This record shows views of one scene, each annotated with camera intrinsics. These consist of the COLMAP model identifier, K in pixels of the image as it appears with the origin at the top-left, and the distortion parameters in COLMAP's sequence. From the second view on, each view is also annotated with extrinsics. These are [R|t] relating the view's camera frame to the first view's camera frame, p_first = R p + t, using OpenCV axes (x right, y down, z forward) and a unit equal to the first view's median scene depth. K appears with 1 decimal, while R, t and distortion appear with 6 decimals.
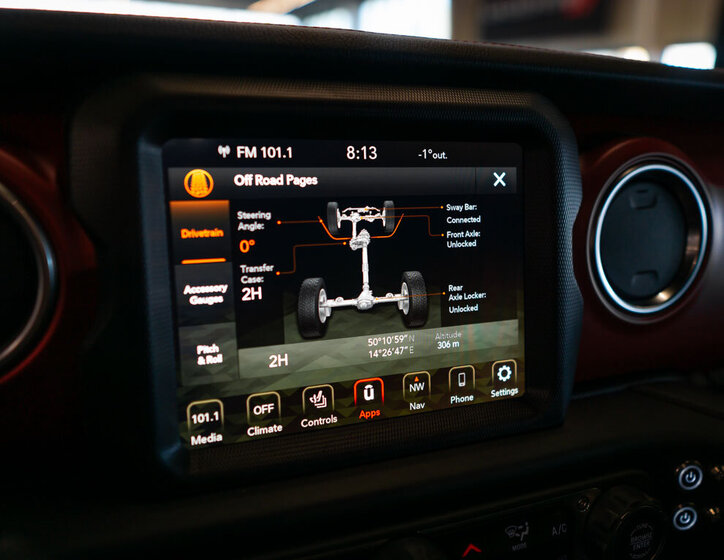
lens RADIAL K [[613.8, 0, 359.5], [0, 613.8, 284.0], [0, 0, 1]] dist [0.006668, 0.001286]
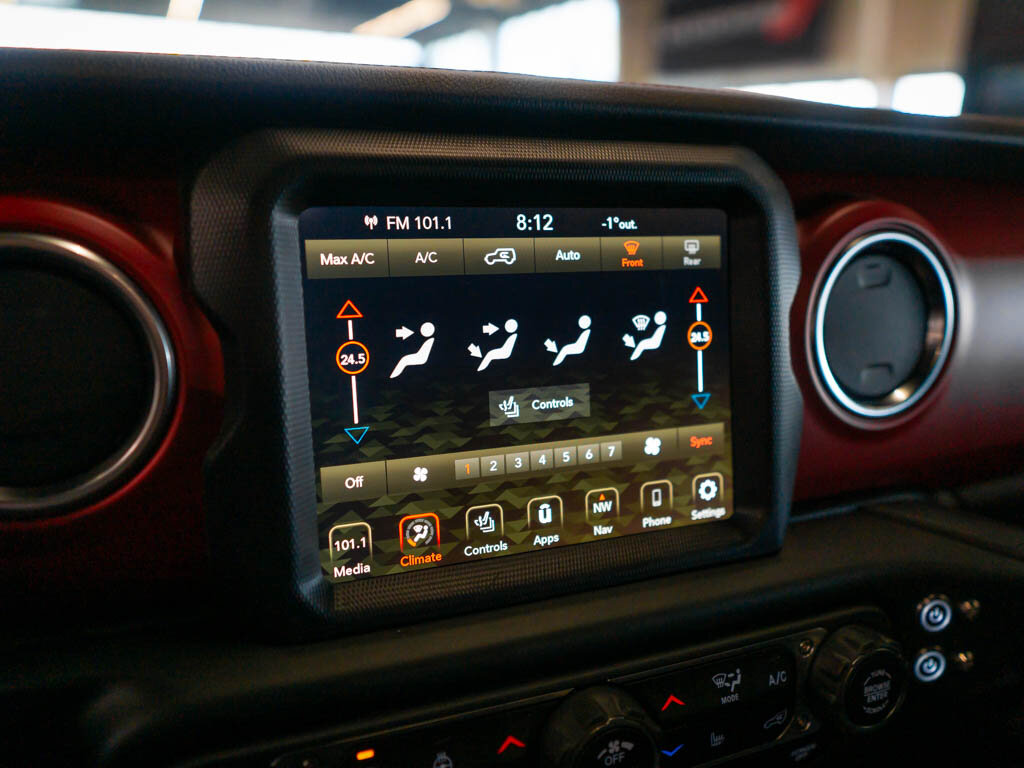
lens RADIAL K [[828.9, 0, 508.9], [0, 828.9, 388.3], [0, 0, 1]] dist [0.006335, 0.007739]
pose [[0.999822, -0.009958, 0.016015, -0.047810], [0.010060, 0.999930, -0.006289, 0.015468], [-0.015952, 0.006449, 0.999852, -0.105640]]
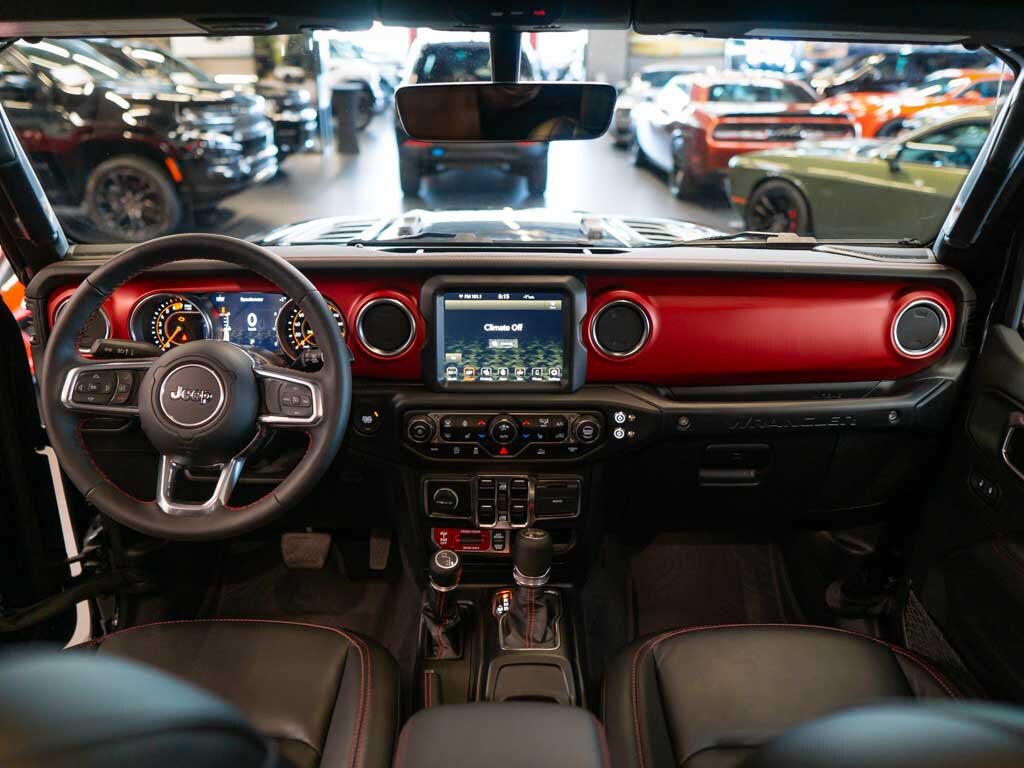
lens RADIAL K [[828.9, 0, 516.2], [0, 828.9, 392.9], [0, 0, 1]] dist [0.006335, 0.007739]
pose [[0.936301, 0.106930, -0.334523, 1.469702], [-0.073990, 0.991202, 0.109744, -0.183345], [0.343315, -0.078002, 0.935976, -2.875716]]
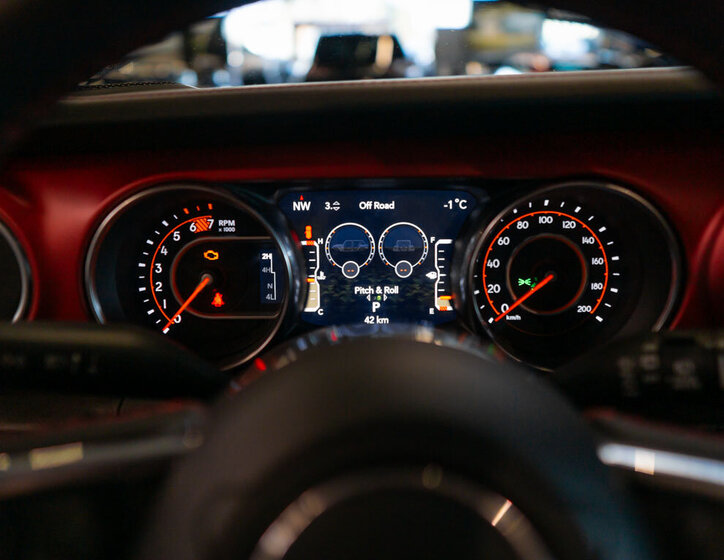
lens RADIAL K [[613.8, 0, 360.7], [0, 613.8, 276.8], [0, 0, 1]] dist [0.006668, 0.001286]
pose [[0.937739, 0.077141, -0.338666, -0.908437], [-0.058967, 0.996229, 0.063644, -0.017208], [0.342299, -0.039711, 0.938752, -0.513246]]
